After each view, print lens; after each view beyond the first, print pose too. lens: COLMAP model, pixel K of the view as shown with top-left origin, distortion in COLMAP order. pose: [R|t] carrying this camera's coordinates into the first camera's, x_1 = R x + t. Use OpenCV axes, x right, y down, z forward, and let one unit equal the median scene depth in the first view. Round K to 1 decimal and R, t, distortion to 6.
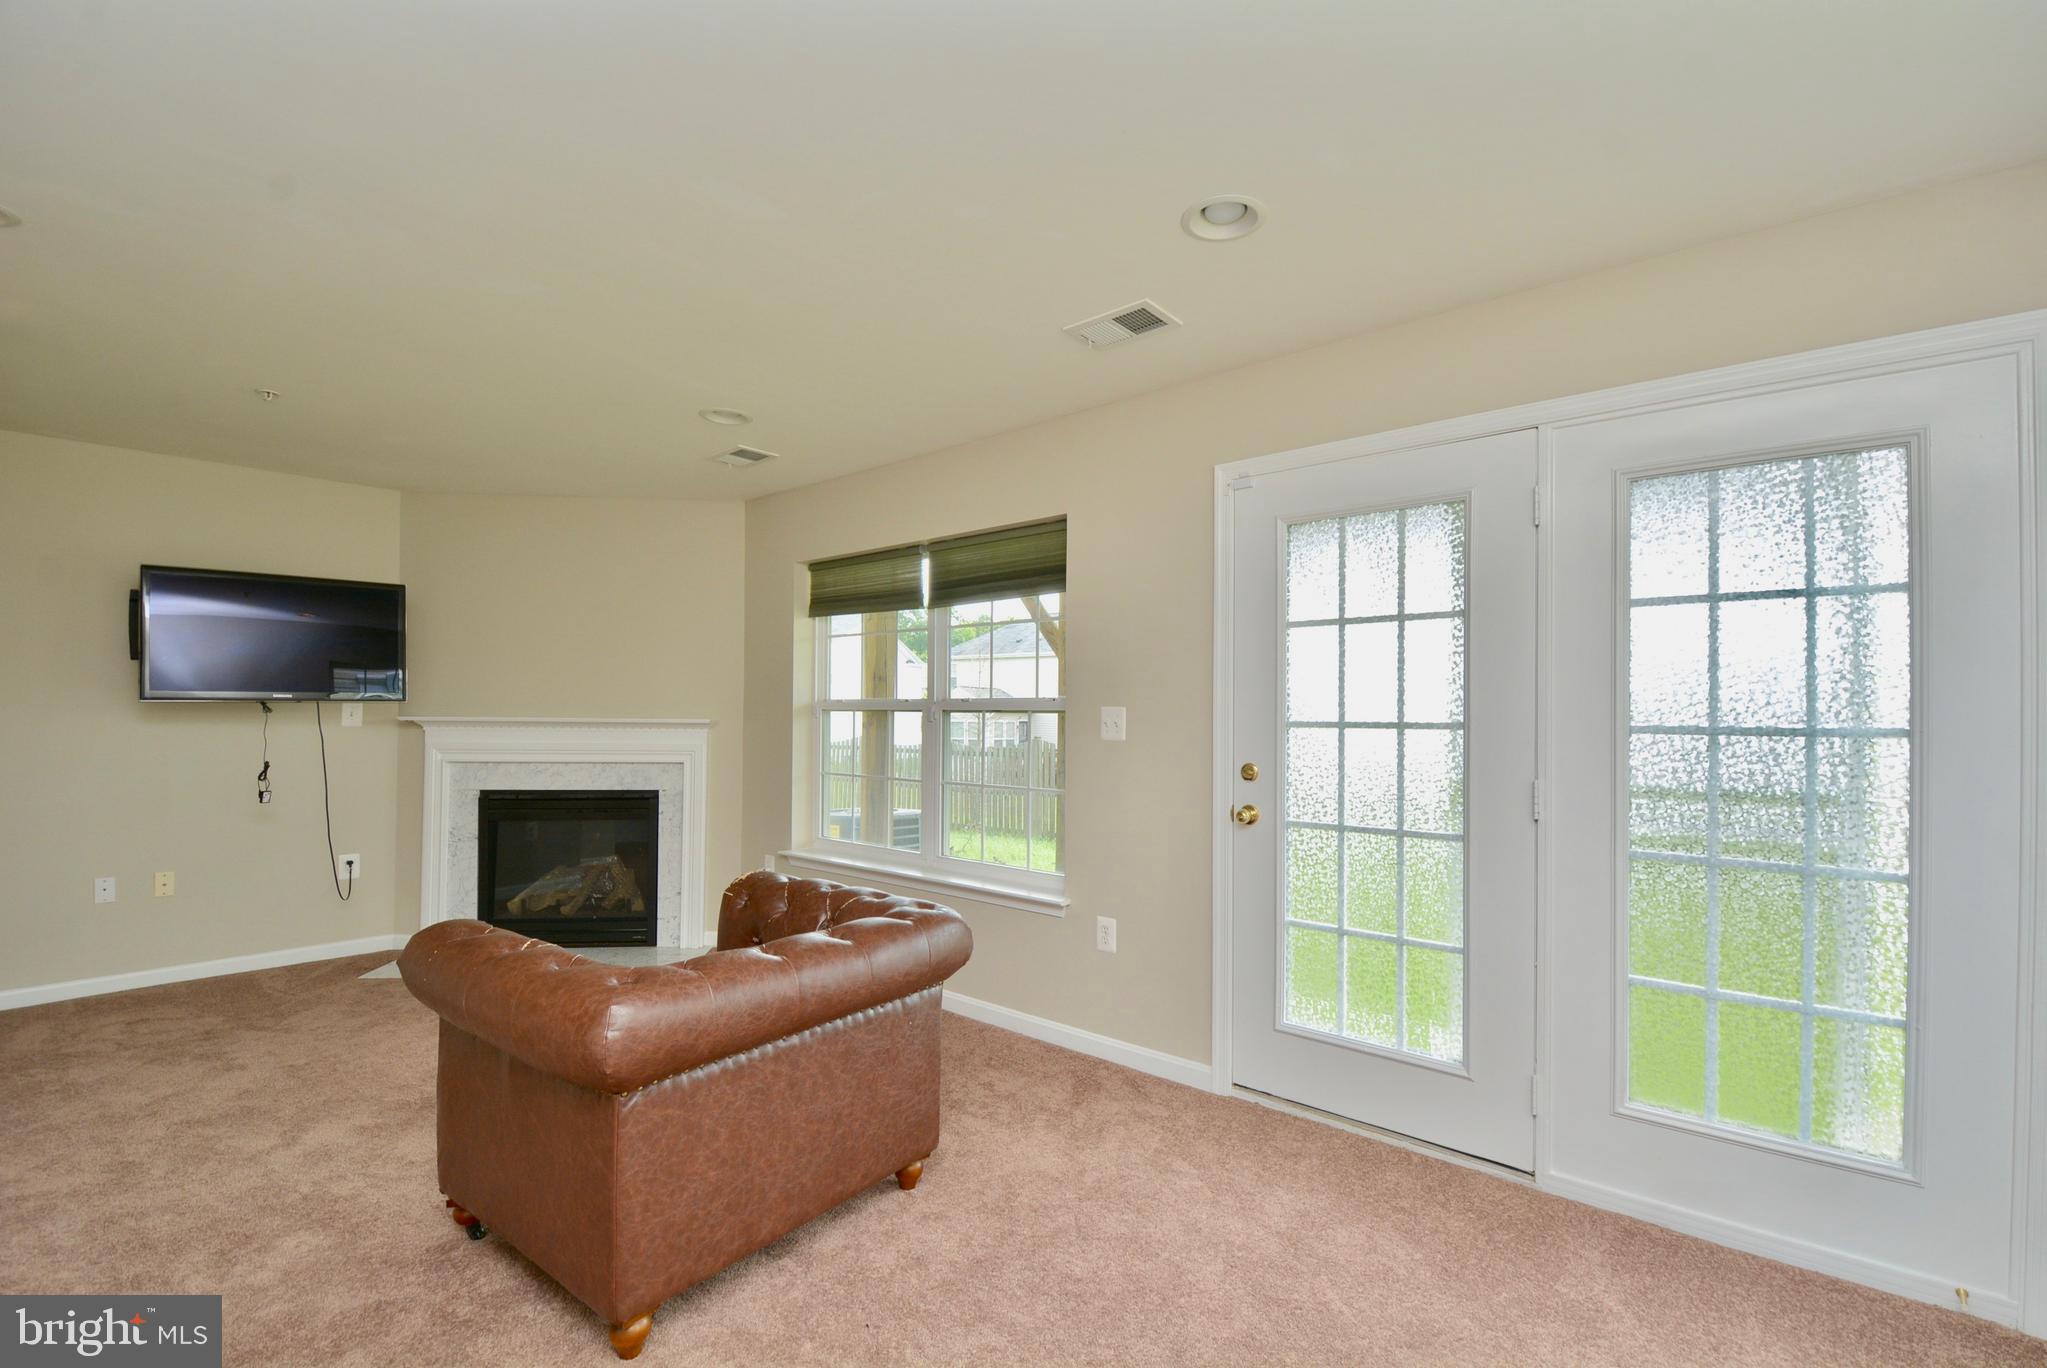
lens RADIAL K [[923.1, 0, 1061.3], [0, 923.1, 710.8], [0, 0, 1]] dist [-0.022425, -0.000748]
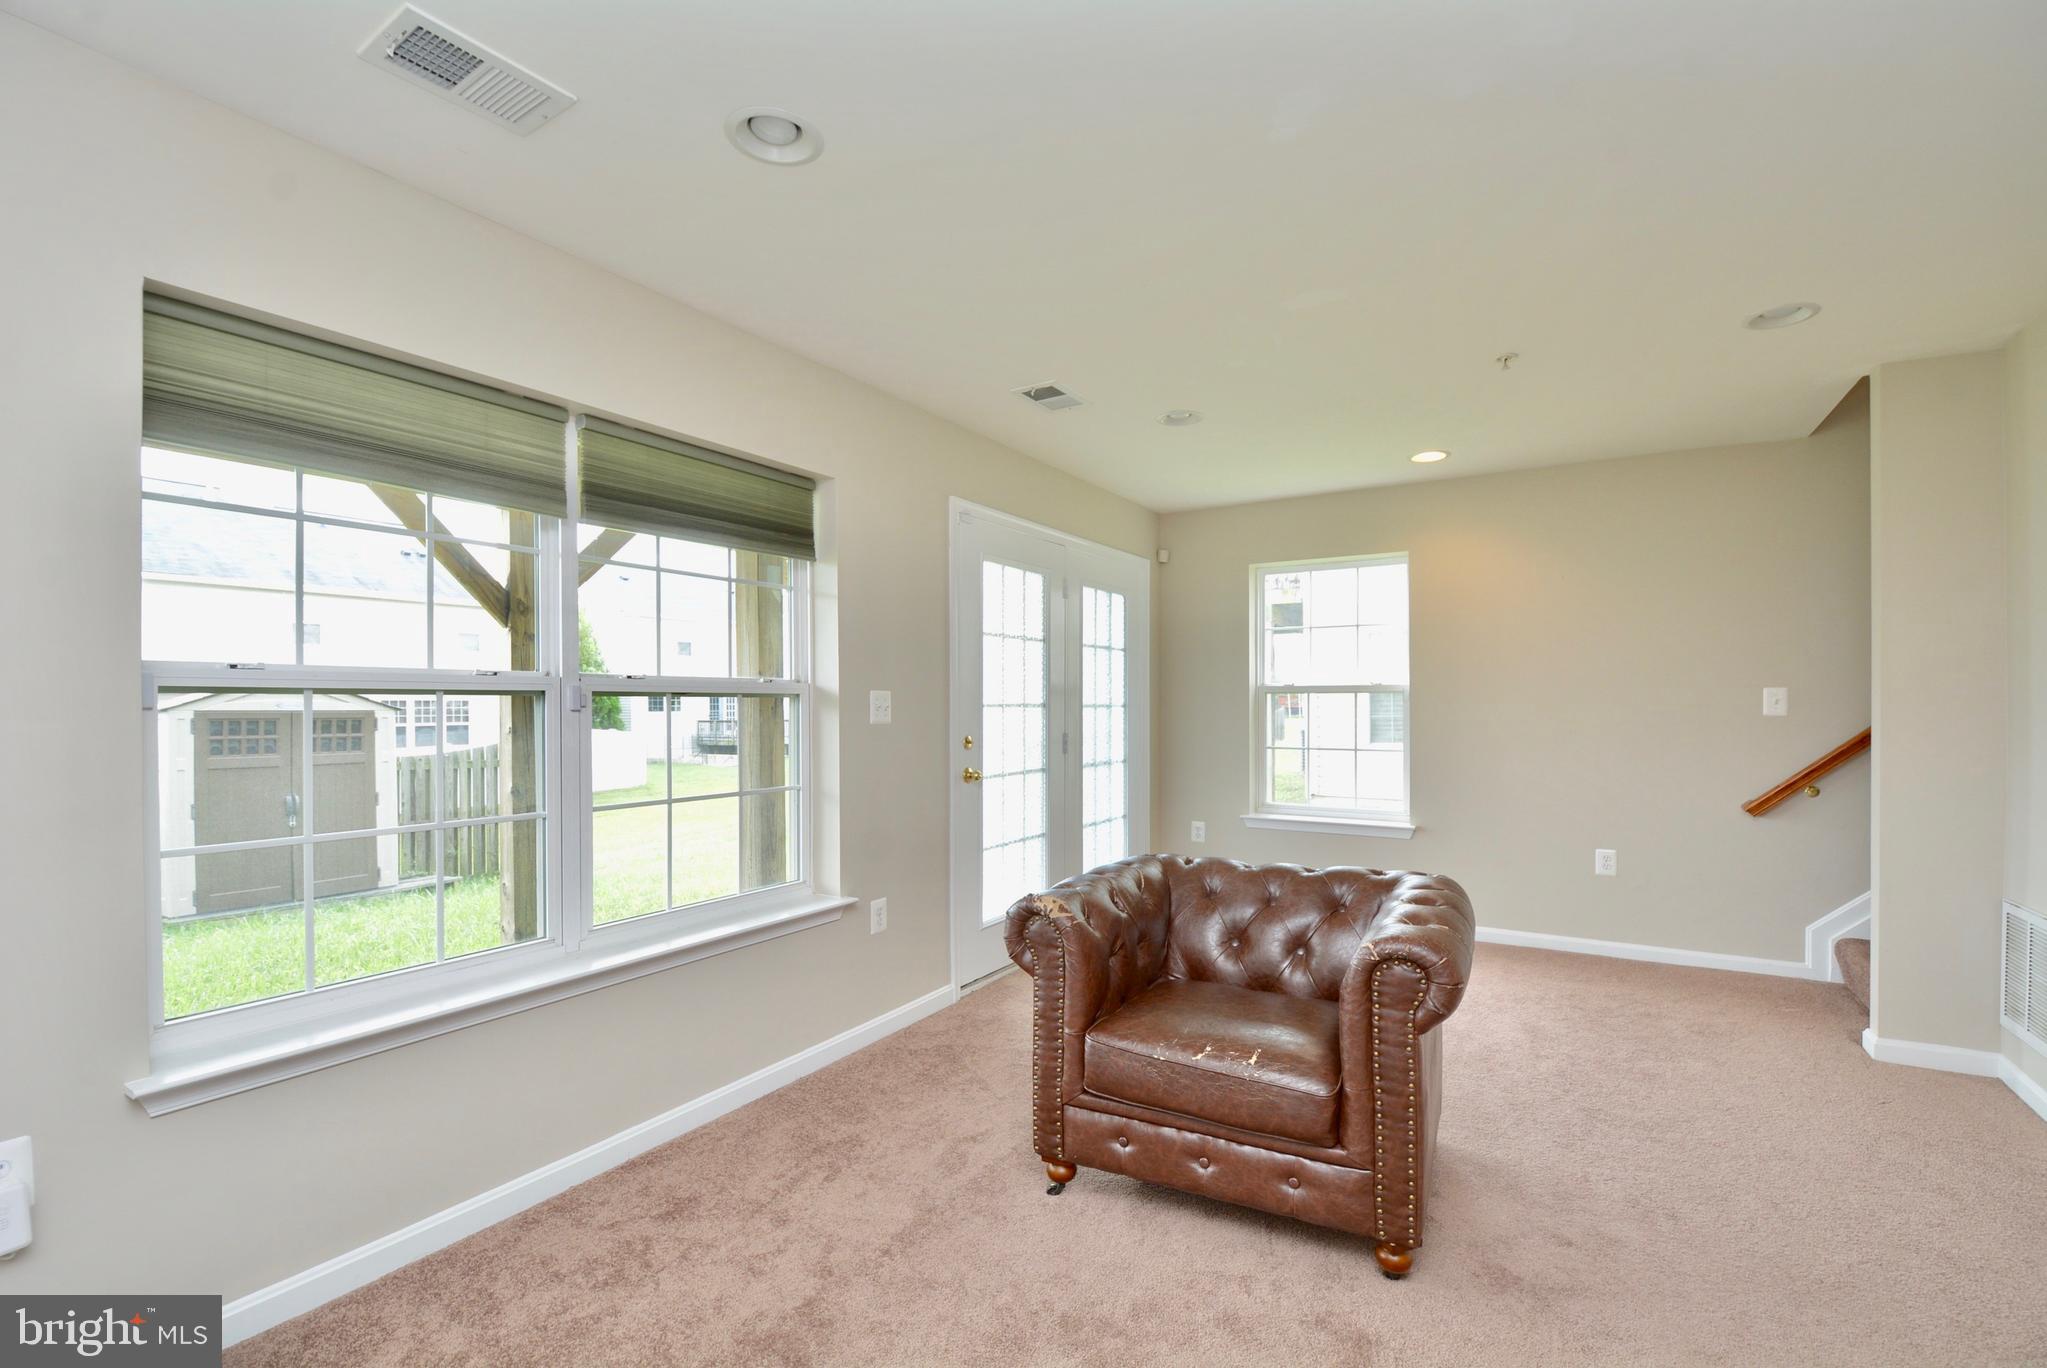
lens RADIAL K [[923.1, 0, 1026.8], [0, 923.1, 696.2], [0, 0, 1]] dist [-0.022425, -0.000748]
pose [[-0.192468, -0.007355, 0.981276, -0.858483], [-0.006408, 0.999960, 0.006238, -0.005031], [-0.981282, -0.005087, -0.192508, 0.919656]]
